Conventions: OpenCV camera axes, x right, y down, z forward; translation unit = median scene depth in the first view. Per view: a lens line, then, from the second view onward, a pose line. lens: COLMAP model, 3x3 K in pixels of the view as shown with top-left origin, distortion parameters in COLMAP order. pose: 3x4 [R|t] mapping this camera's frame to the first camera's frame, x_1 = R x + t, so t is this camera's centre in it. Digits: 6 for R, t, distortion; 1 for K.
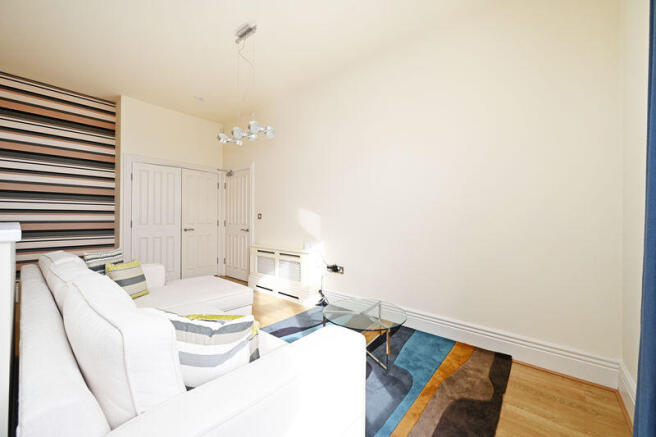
lens RADIAL K [[258.8, 0, 328.0], [0, 258.8, 218.5], [0, 0, 1]] dist [0.000405, 0.000053]
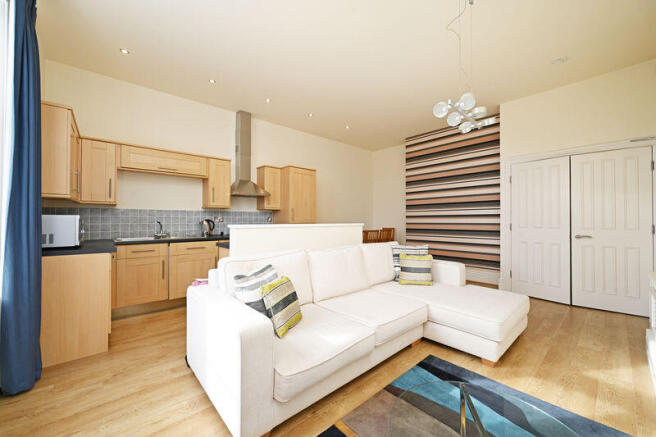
lens RADIAL K [[258.8, 0, 328.0], [0, 258.8, 218.5], [0, 0, 1]] dist [0.000405, 0.000053]
pose [[-0.144564, -0.012176, -0.989421, 0.362166], [-0.000909, 0.999925, -0.012173, 0.001413], [0.989495, -0.000860, -0.144564, 0.485648]]
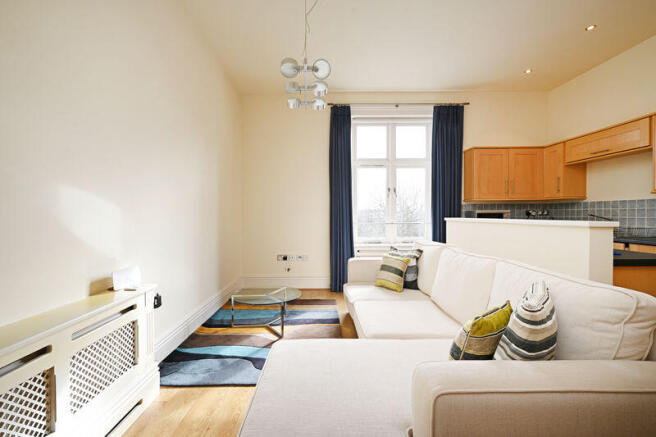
lens RADIAL K [[303.5, 0, 328.0], [0, 303.5, 218.5], [0, 0, 1]] dist [0.000501, -0.000059]
pose [[-0.662640, -0.012287, 0.748837, -0.658447], [0.003633, 0.999801, 0.019620, -0.008911], [-0.748929, 0.015722, -0.662464, 1.027621]]
